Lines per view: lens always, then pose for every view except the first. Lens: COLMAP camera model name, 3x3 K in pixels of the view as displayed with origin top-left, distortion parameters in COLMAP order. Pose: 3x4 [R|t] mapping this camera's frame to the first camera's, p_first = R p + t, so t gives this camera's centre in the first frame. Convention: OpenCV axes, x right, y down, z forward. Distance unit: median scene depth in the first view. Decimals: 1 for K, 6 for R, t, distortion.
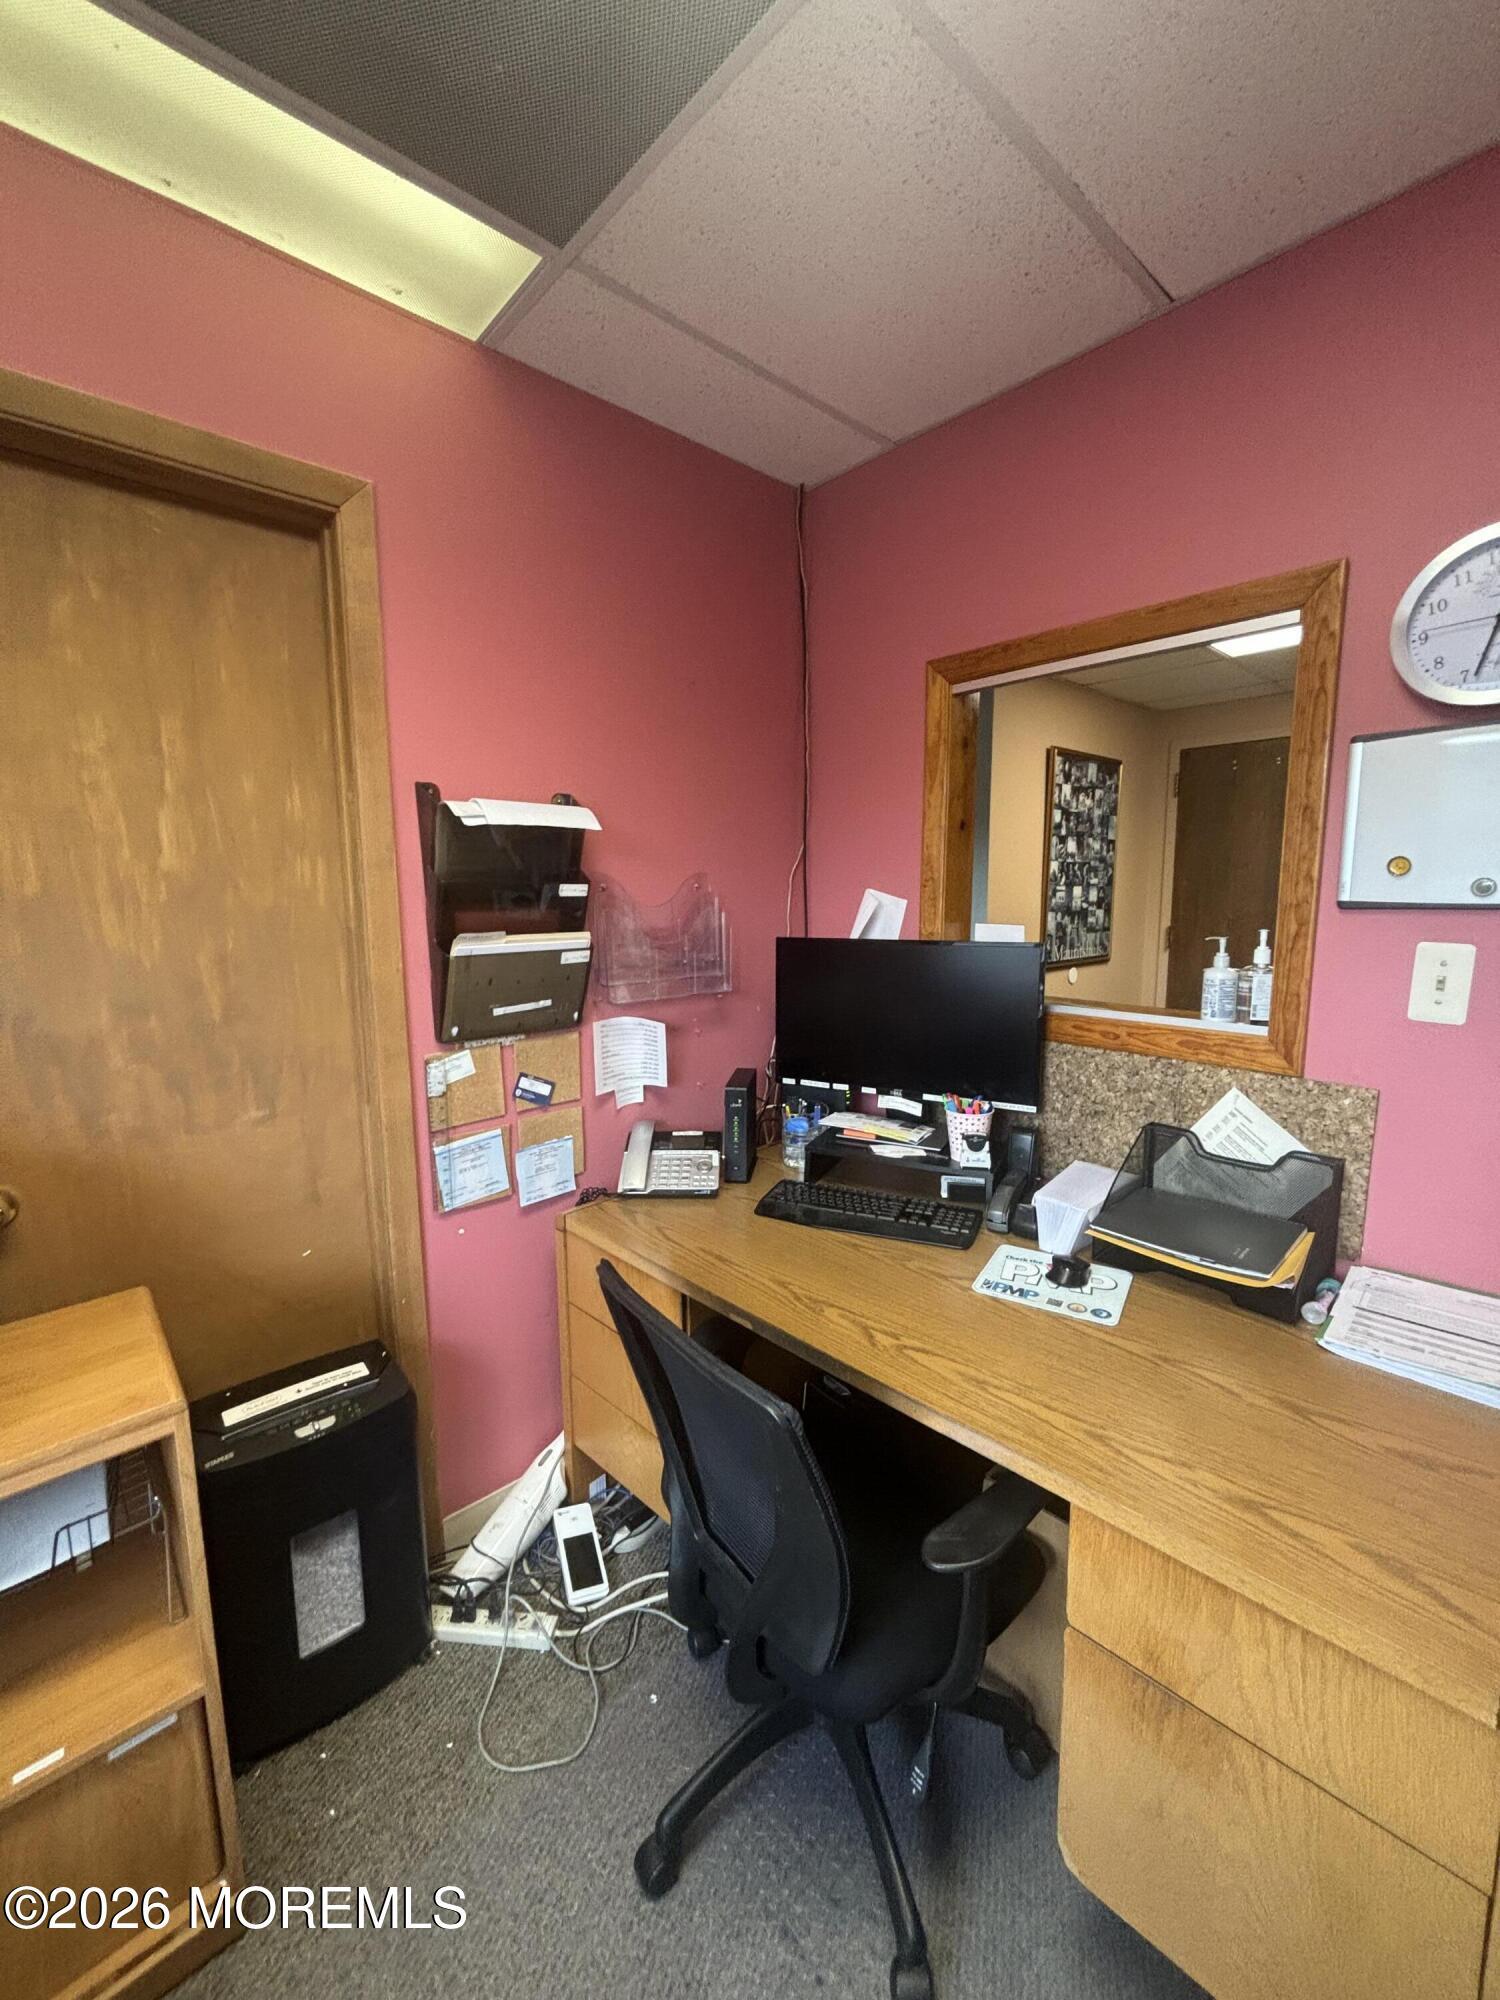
lens RADIAL K [[801.3, 0, 750.0], [0, 801.3, 1000.0], [0, 0, 1]] dist [-0.006110, -0.000154]
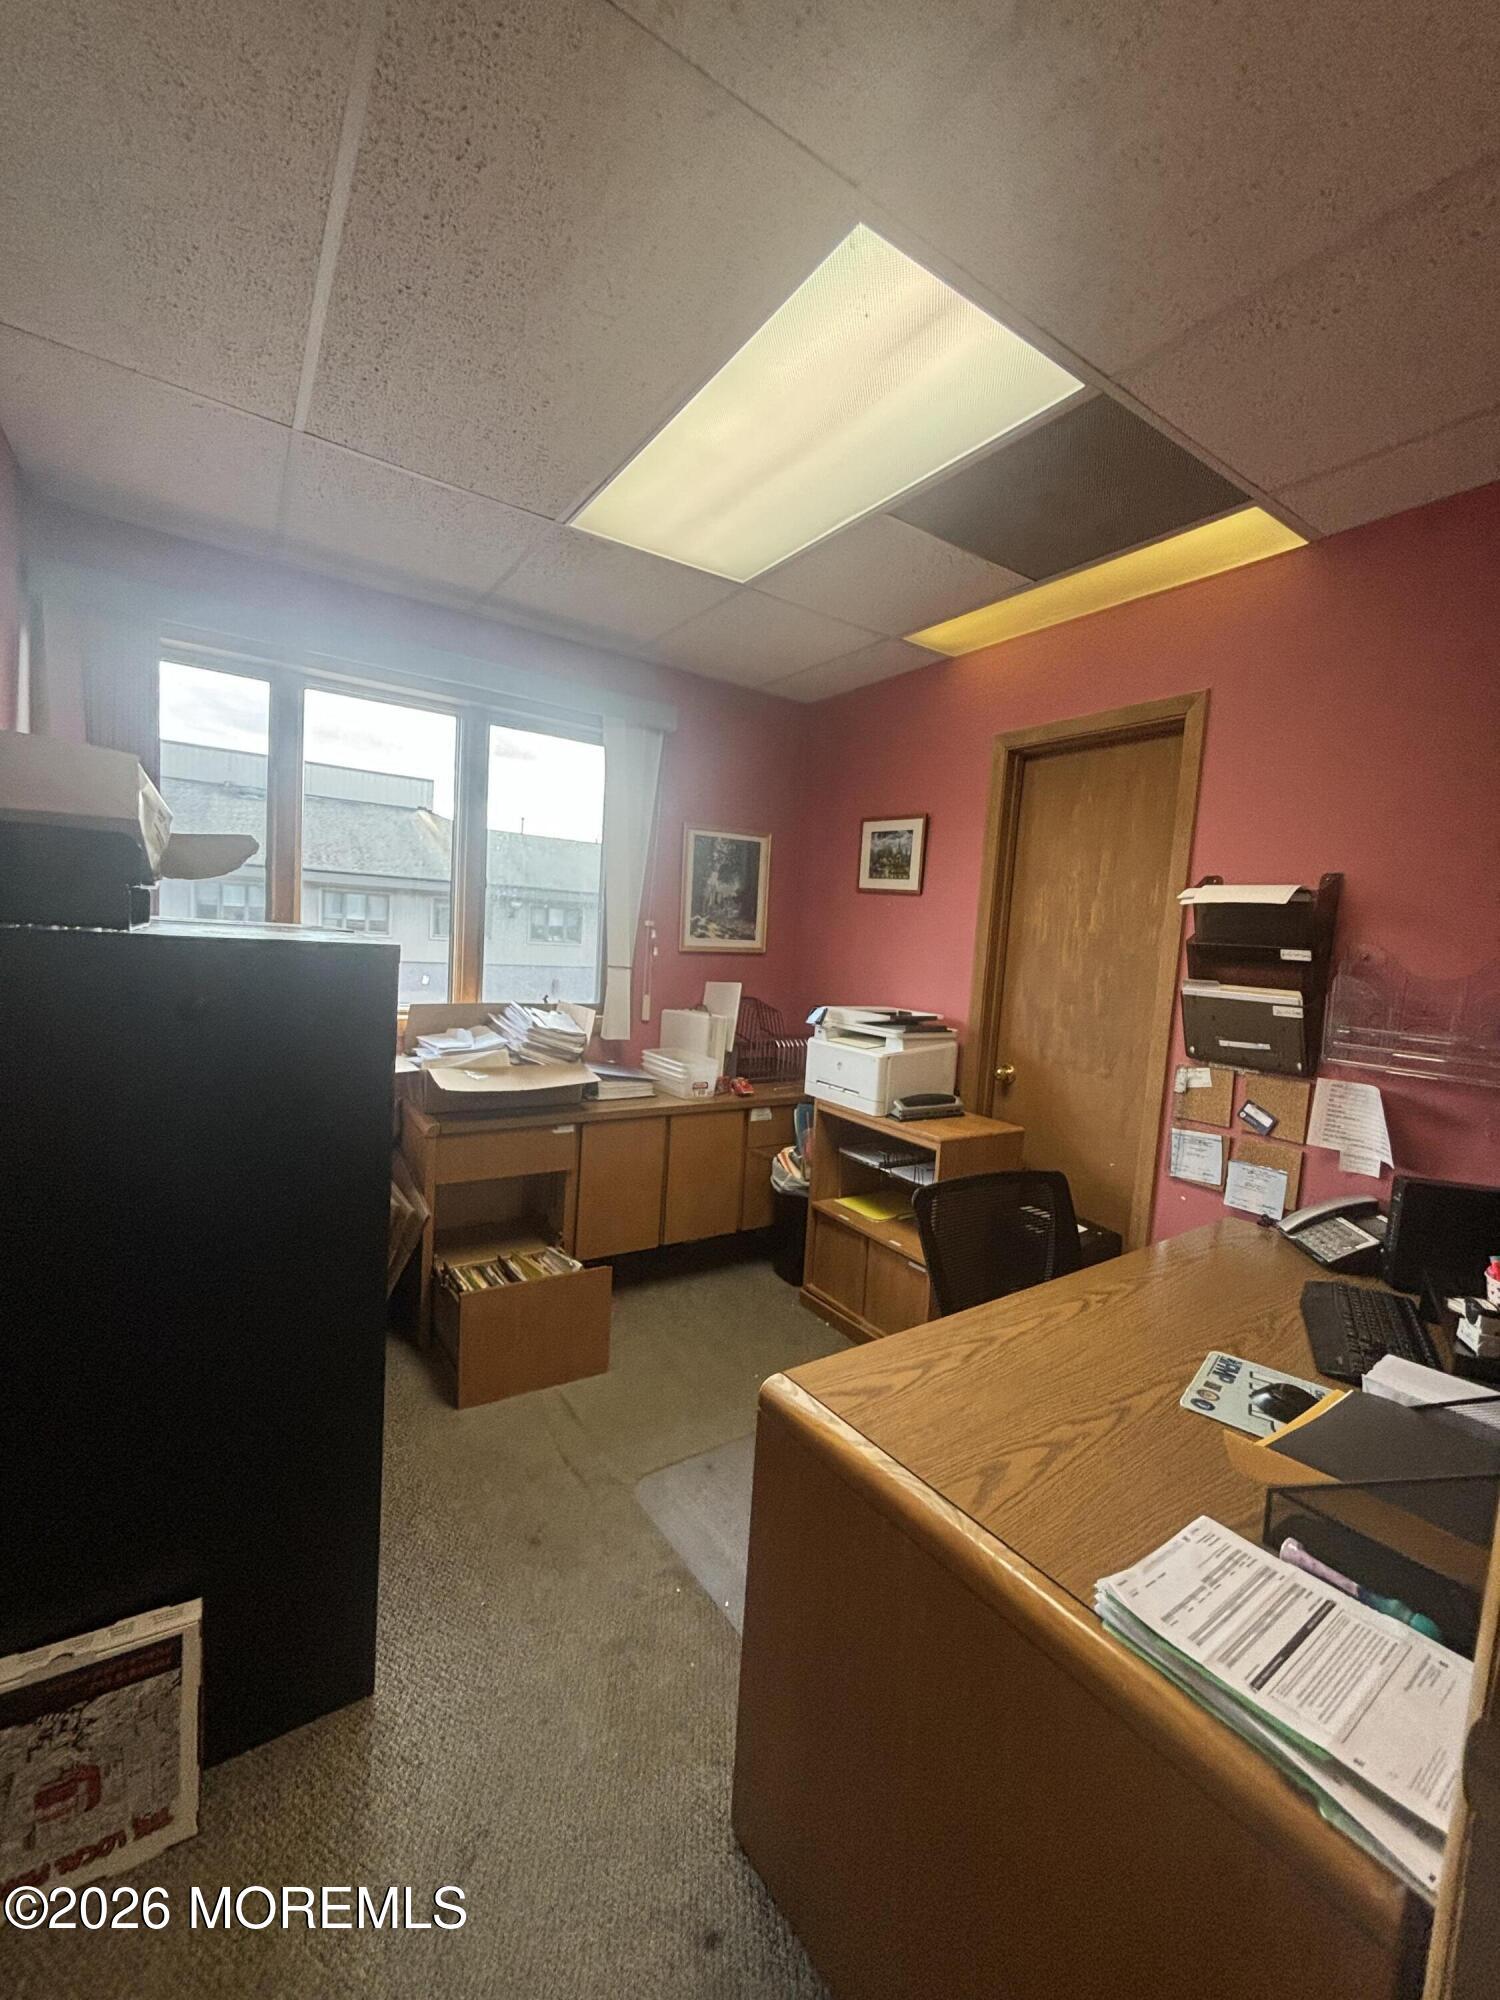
lens RADIAL K [[808.6, 0, 750.0], [0, 808.6, 1000.0], [0, 0, 1]] dist [-0.022687, -0.000192]
pose [[-0.153041, 0.083523, -0.984684, 1.115854], [-0.196898, 0.973866, 0.113208, -0.051465], [0.968406, 0.211208, -0.132596, 0.416082]]
